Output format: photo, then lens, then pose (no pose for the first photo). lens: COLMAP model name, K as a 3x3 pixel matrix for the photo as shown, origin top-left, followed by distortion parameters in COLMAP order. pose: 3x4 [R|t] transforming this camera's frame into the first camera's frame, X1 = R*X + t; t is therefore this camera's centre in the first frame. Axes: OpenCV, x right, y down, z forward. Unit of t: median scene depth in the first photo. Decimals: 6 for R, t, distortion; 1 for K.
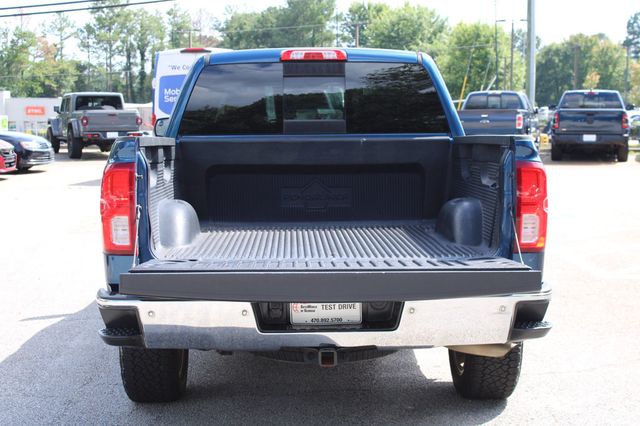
lens RADIAL K [[916.0, 0, 321.2], [0, 916.0, 211.4], [0, 0, 1]] dist [-0.020859, 0.000000]
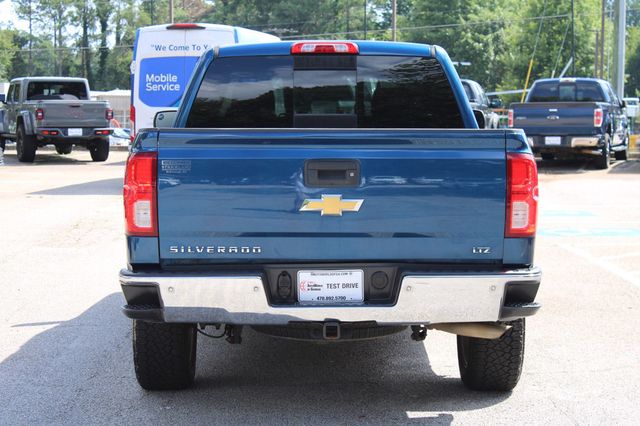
lens RADIAL K [[1183.3, 0, 317.2], [0, 1183.3, 211.2], [0, 0, 1]] dist [0.044800, 0.000000]
pose [[0.999736, 0.006914, -0.021911, 0.016030], [-0.007308, 0.999812, -0.017960, 0.034398], [0.021783, 0.018115, 0.999599, -0.336829]]
